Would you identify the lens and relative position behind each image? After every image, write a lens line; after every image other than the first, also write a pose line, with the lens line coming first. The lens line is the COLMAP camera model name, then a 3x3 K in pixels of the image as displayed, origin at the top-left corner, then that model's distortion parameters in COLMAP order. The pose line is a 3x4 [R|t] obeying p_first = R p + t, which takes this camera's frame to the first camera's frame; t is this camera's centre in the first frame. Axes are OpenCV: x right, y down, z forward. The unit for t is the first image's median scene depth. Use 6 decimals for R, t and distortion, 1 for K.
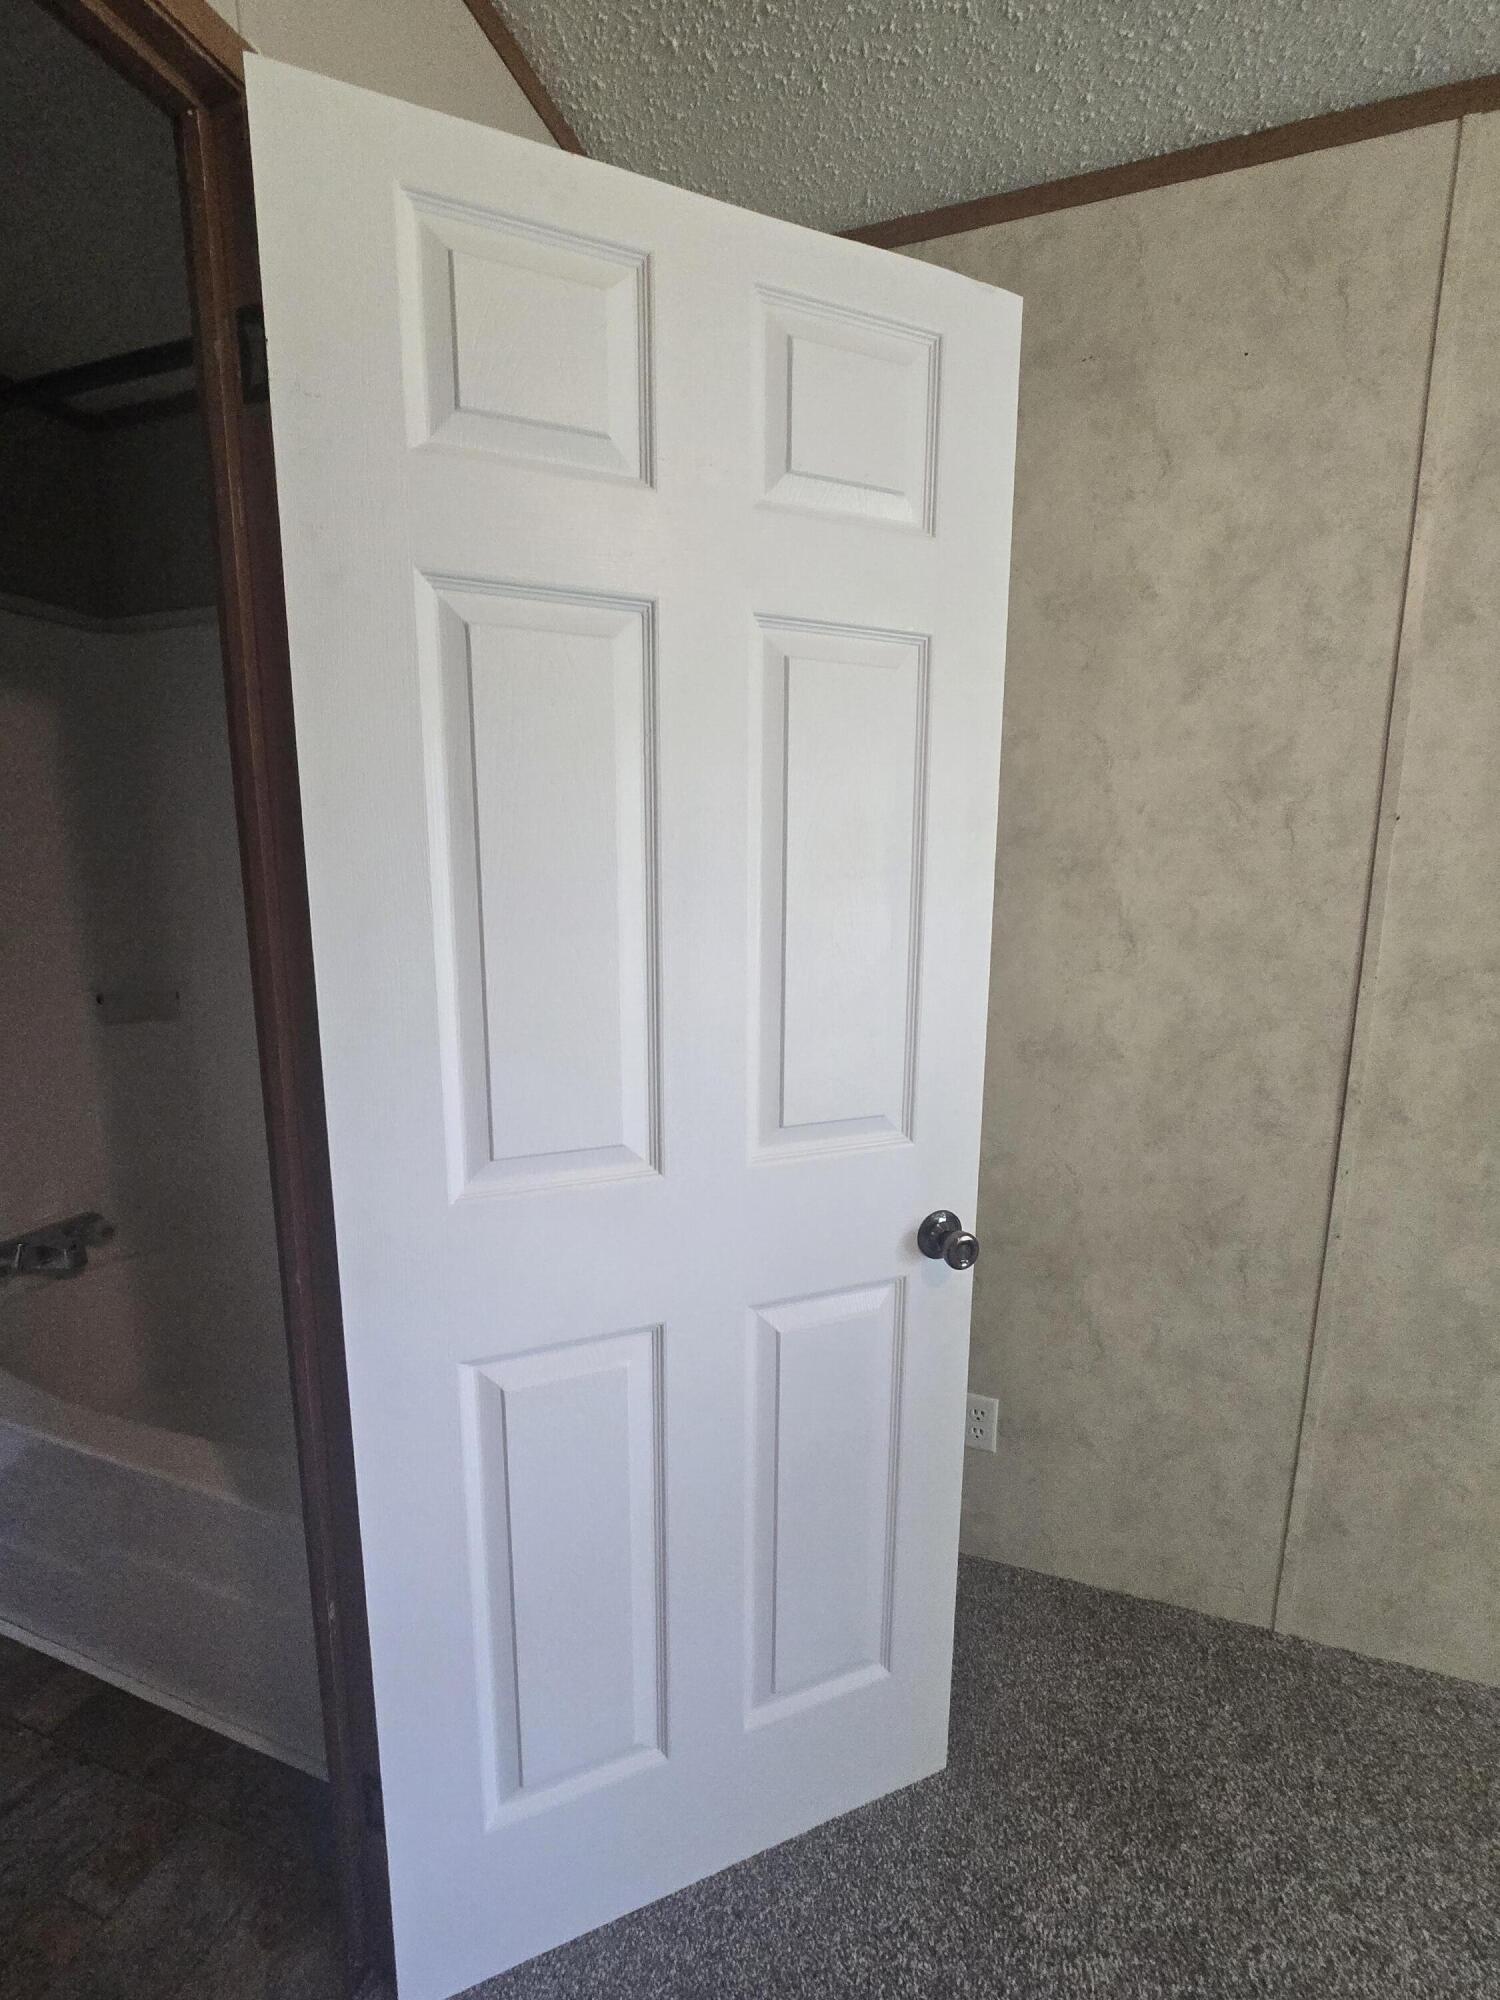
lens RADIAL K [[814.0, 0, 755.4], [0, 814.0, 999.0], [0, 0, 1]] dist [-0.009731, 0.002315]
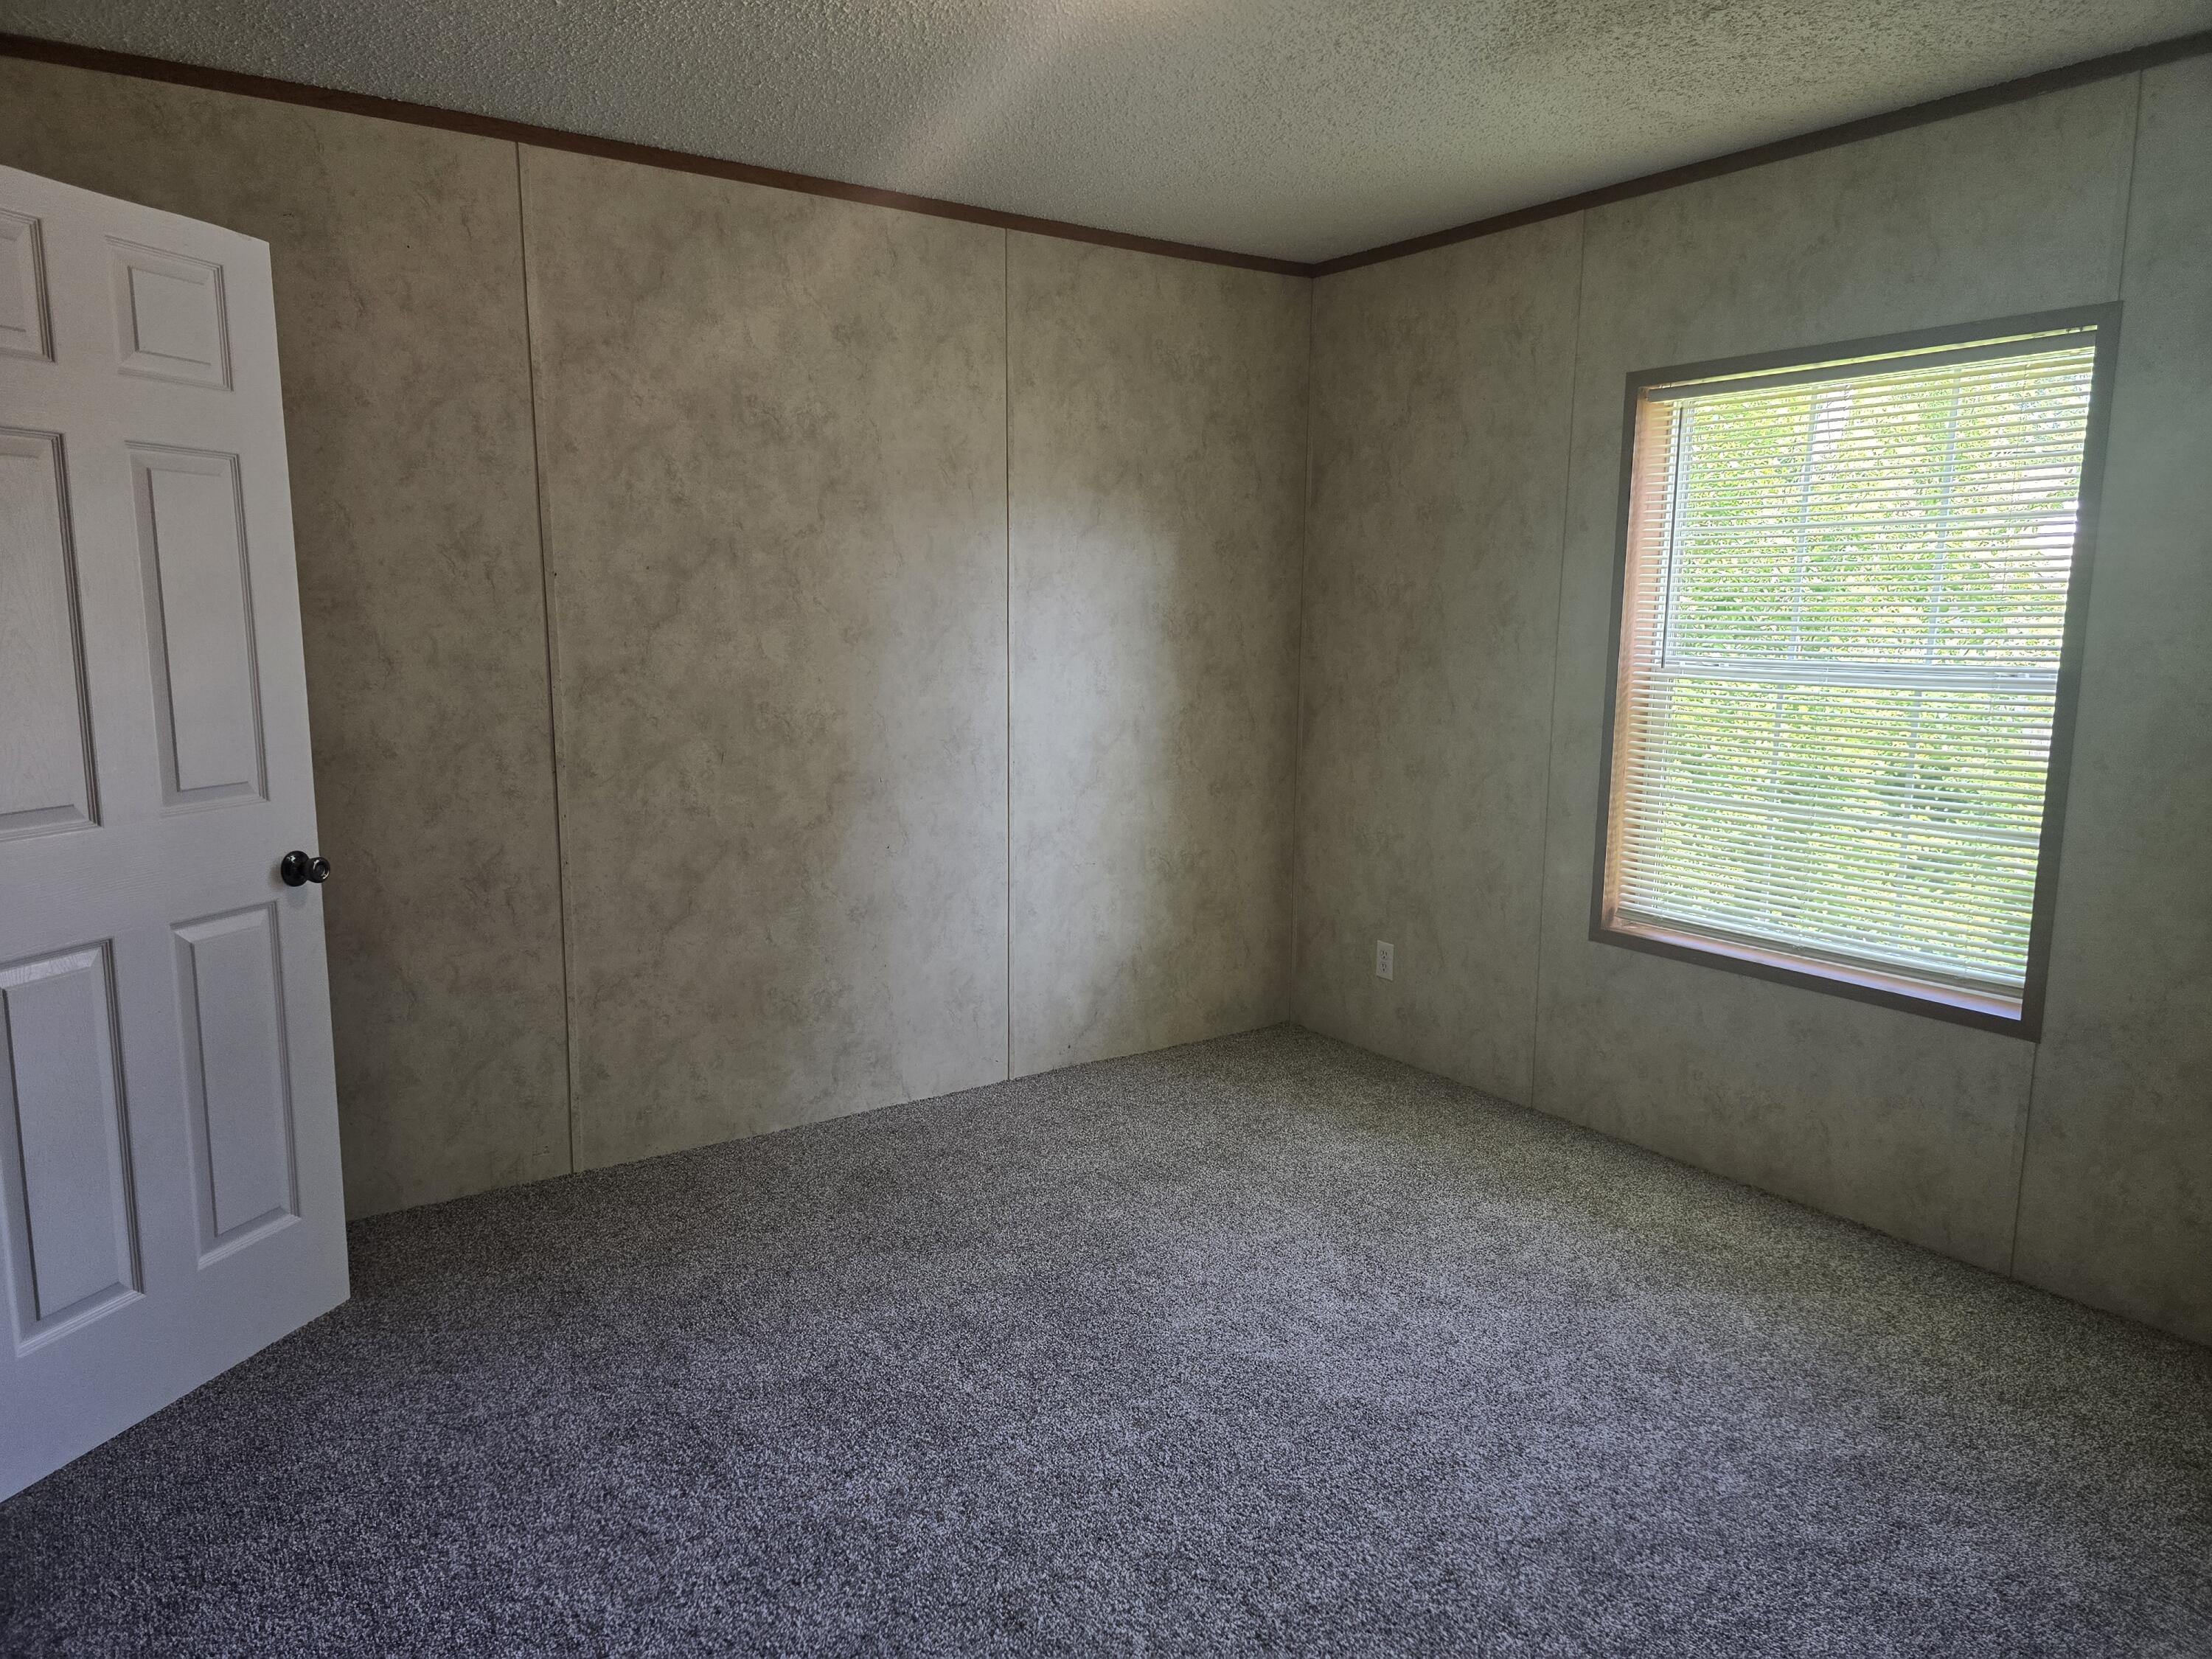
lens RADIAL K [[1472.8, 0, 1110.6], [0, 1472.8, 827.1], [0, 0, 1]] dist [0.065696, -0.051484]
pose [[0.596037, -0.122232, 0.793599, -0.839286], [0.127052, 0.990251, 0.057098, 0.214357], [-0.792842, 0.066796, 0.605756, -1.452178]]
